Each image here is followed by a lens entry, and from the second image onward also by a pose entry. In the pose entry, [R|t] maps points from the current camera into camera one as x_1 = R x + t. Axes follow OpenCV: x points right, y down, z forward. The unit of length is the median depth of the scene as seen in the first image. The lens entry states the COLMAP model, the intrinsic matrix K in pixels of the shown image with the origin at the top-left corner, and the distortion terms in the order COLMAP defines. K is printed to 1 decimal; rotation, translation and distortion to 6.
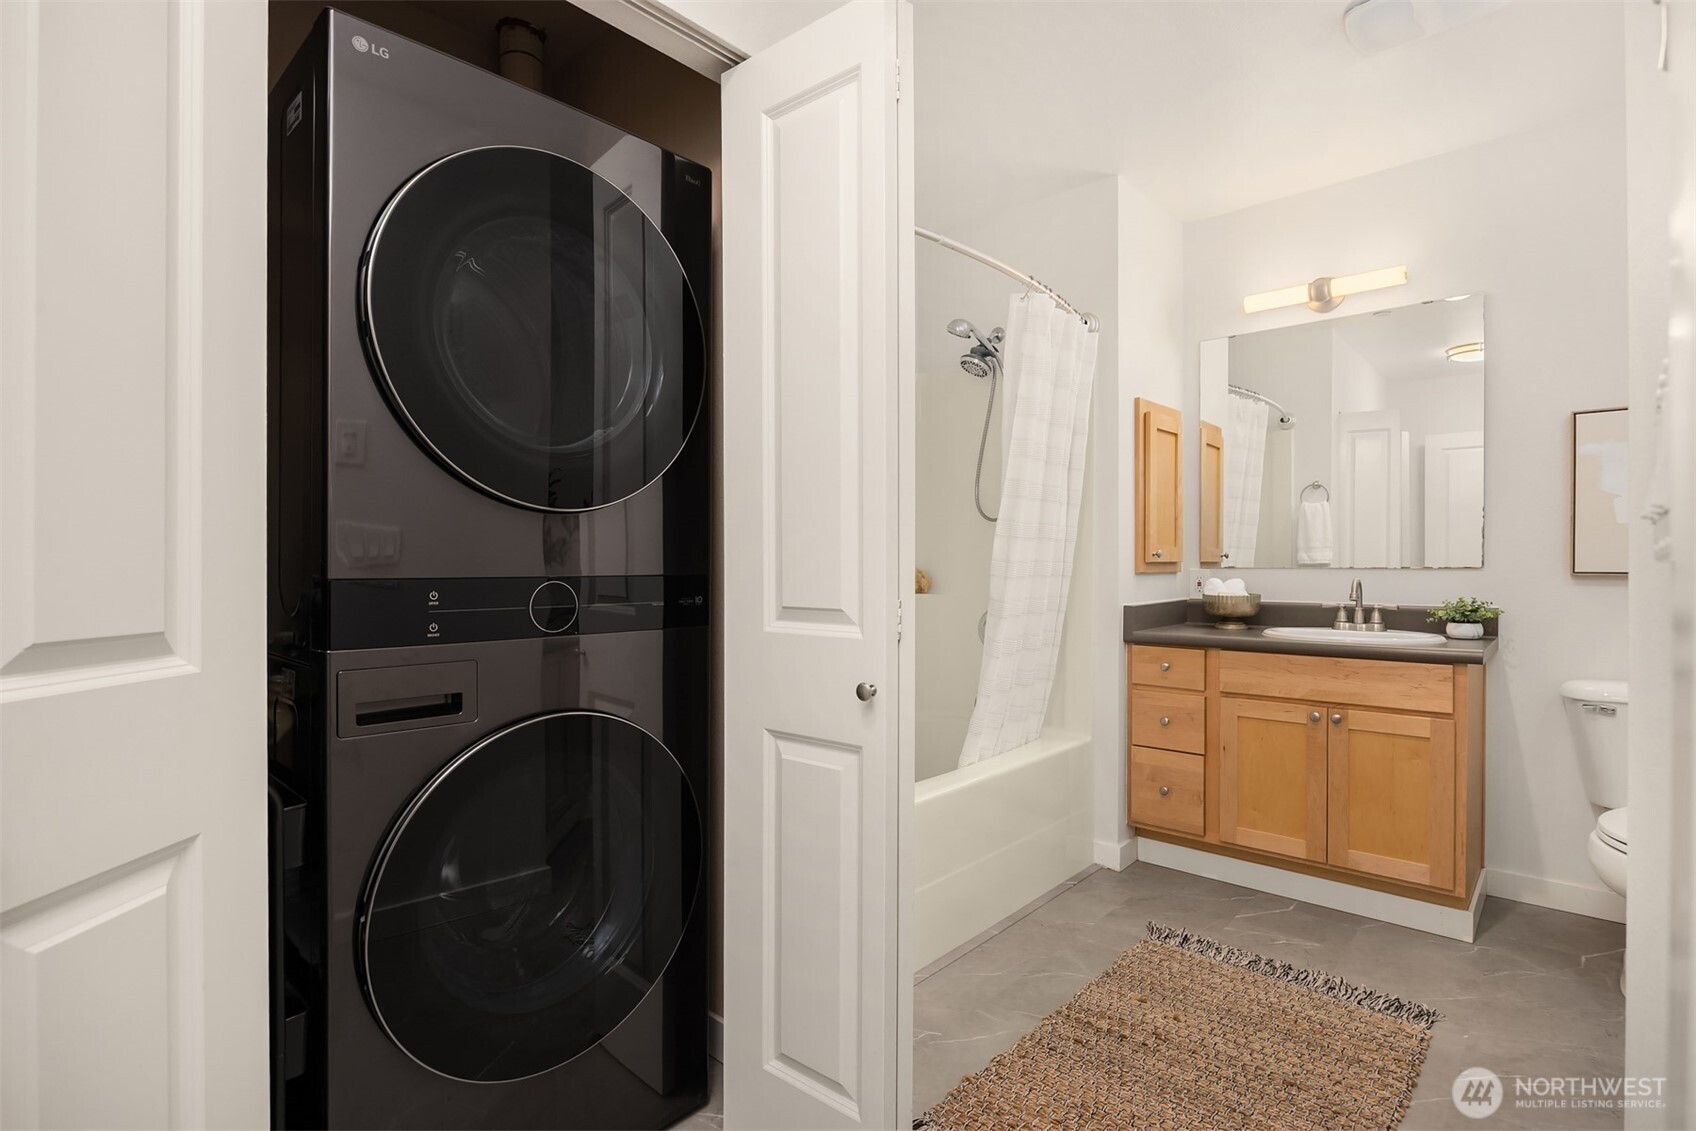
lens RADIAL K [[845.0, 0, 848.0], [0, 845.0, 565.5], [0, 0, 1]] dist [-0.000374, -0.000396]
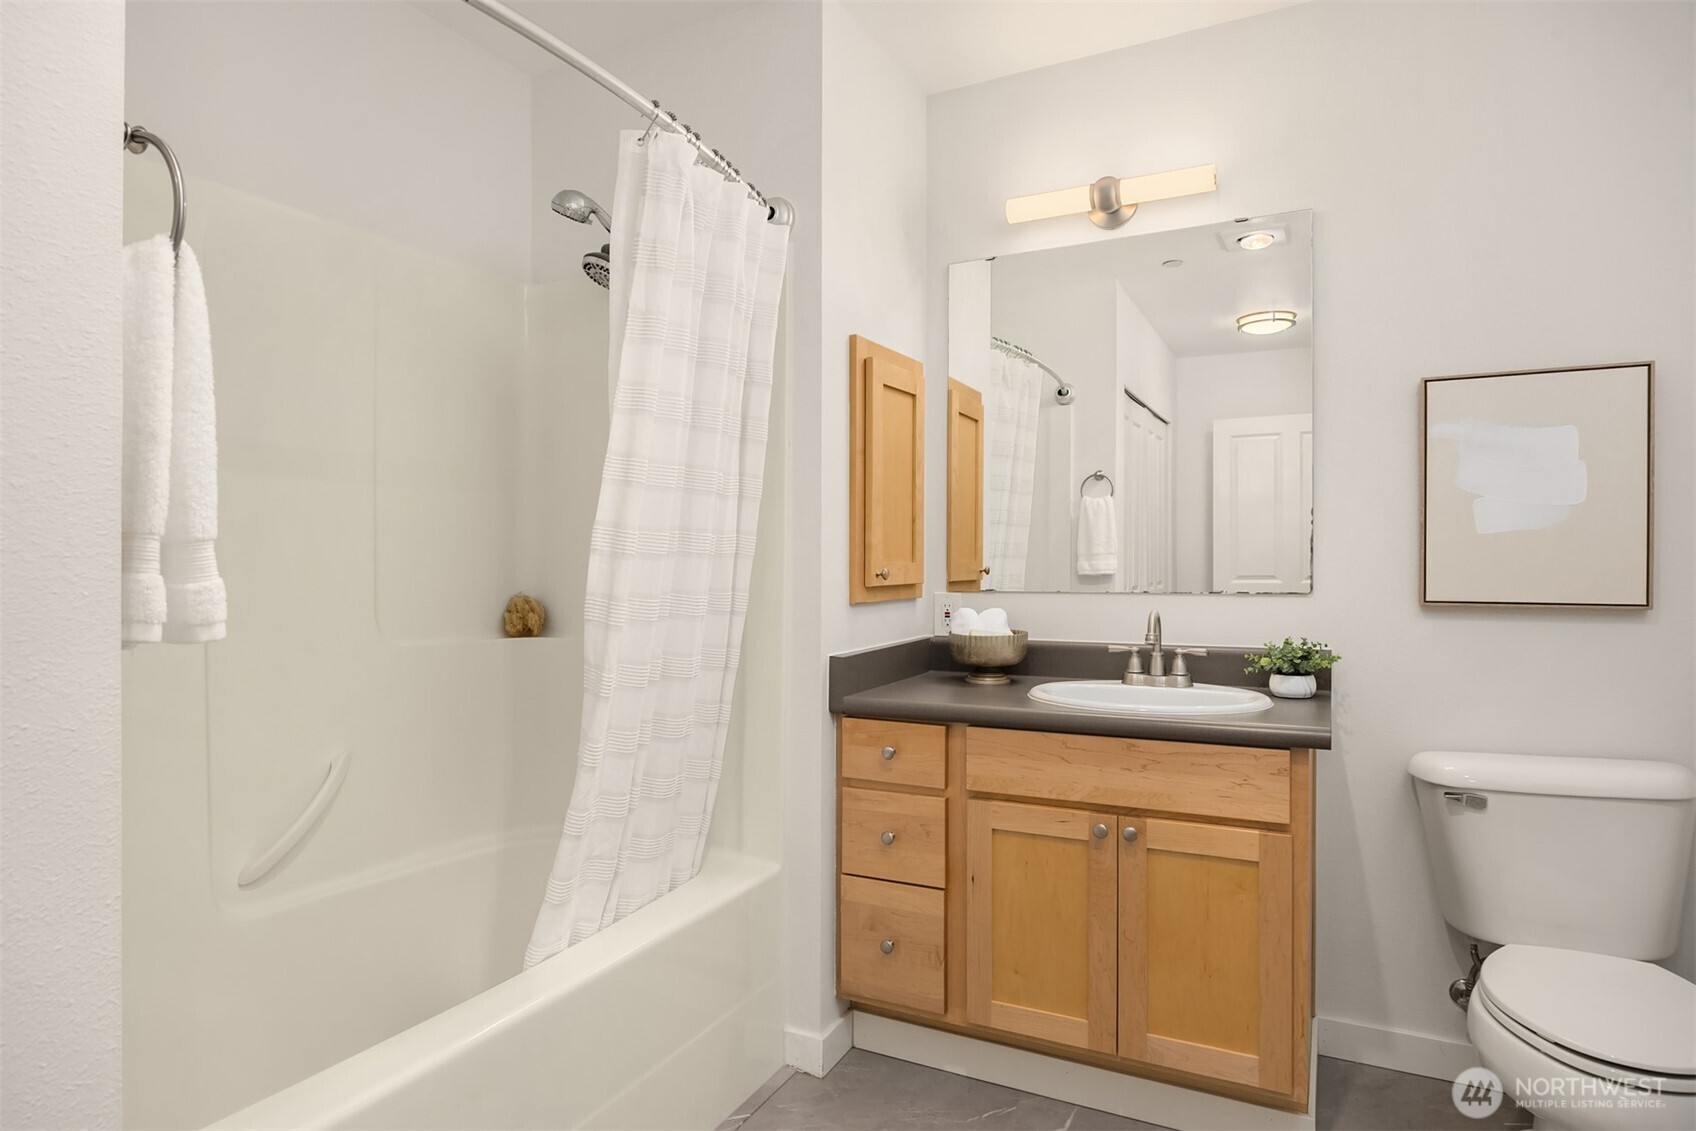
lens RADIAL K [[960.8, 0, 848.0], [0, 960.8, 565.5], [0, 0, 1]] dist [0.000414, -0.000135]
pose [[0.968274, -0.003909, 0.249861, 0.159639], [0.002681, 0.999983, 0.005254, -0.025416], [-0.249878, -0.004417, 0.968267, 0.294602]]
